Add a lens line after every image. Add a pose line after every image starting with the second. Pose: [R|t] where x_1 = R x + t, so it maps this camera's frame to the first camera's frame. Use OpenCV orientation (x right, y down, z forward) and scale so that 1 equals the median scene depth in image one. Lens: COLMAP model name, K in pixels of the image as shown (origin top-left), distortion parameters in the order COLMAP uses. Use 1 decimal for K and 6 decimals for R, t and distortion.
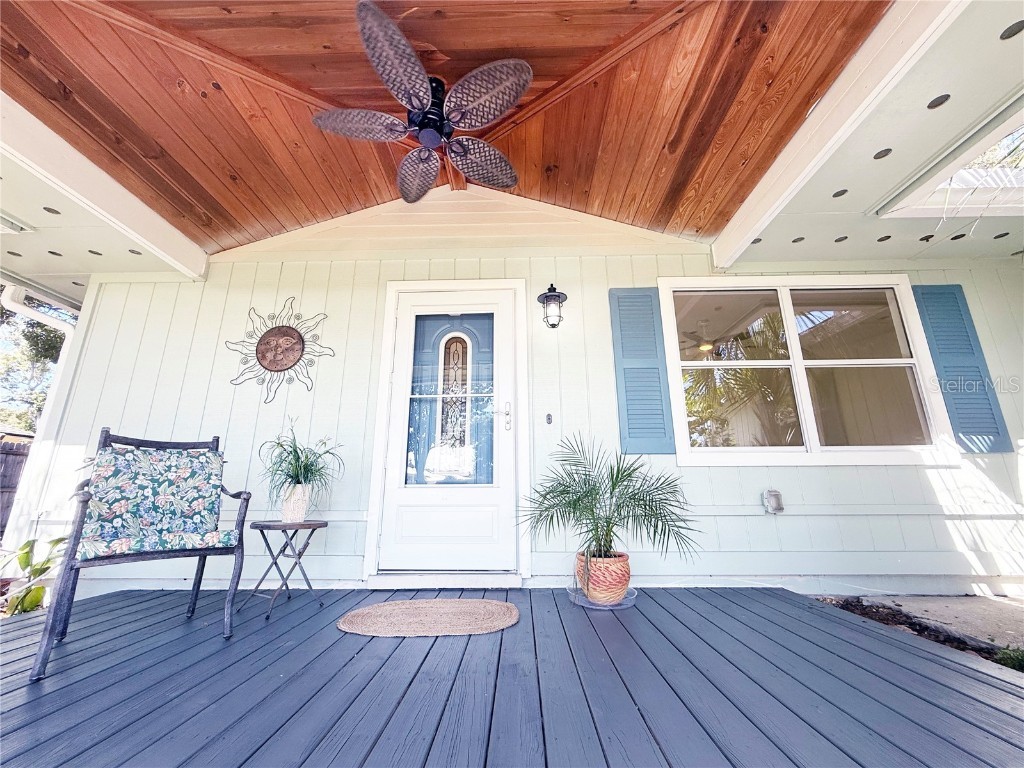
lens RADIAL K [[410.1, 0, 513.3], [0, 410.1, 380.9], [0, 0, 1]] dist [0.000834, -0.000162]
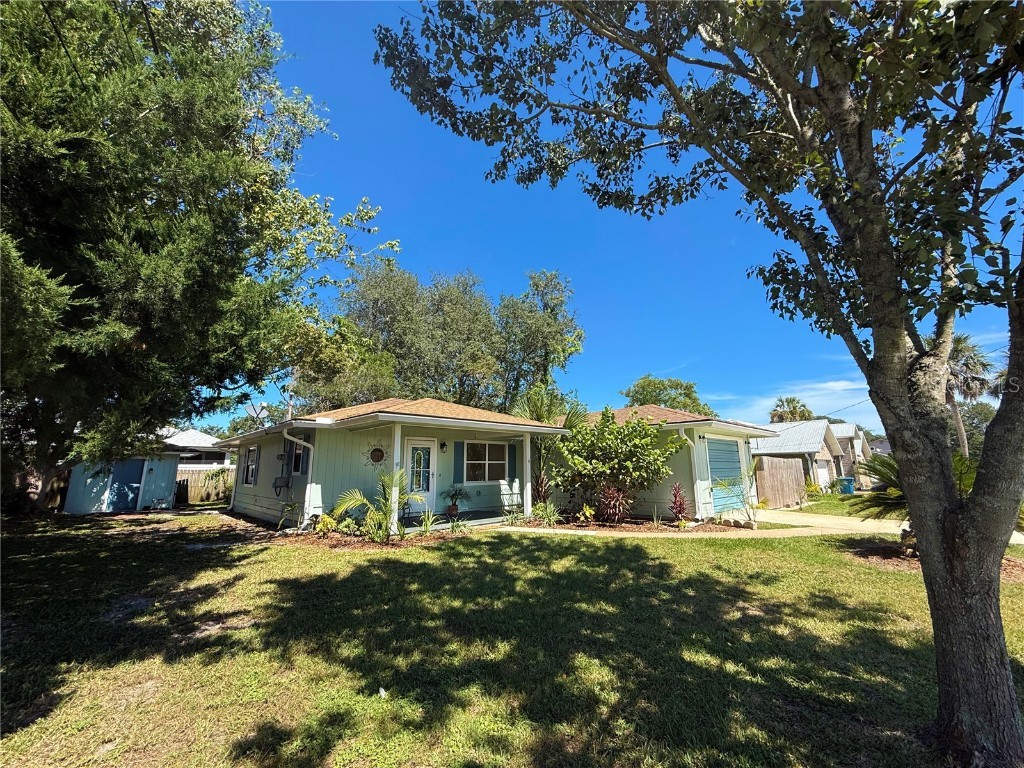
lens RADIAL K [[410.1, 0, 515.7], [0, 410.1, 375.3], [0, 0, 1]] dist [0.000834, -0.000162]
pose [[0.708227, 0.154856, 0.688792, -2.311309], [-0.184770, 0.982297, -0.030859, -0.887481], [-0.681377, -0.105413, 0.724302, -2.361303]]
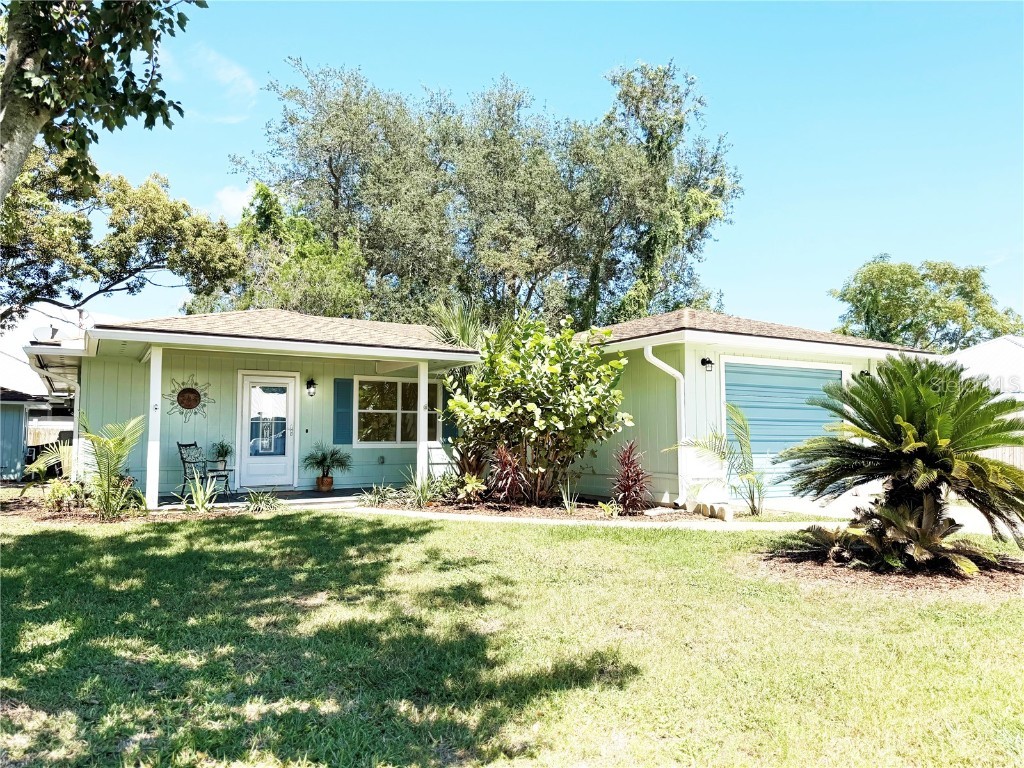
lens RADIAL K [[724.6, 0, 524.7], [0, 724.6, 382.2], [0, 0, 1]] dist [0.016878, -0.021676]
pose [[0.847425, 0.043251, 0.529151, -1.149401], [-0.143104, 0.978396, 0.149207, -1.058825], [-0.511266, -0.202166, 0.835306, -3.380867]]
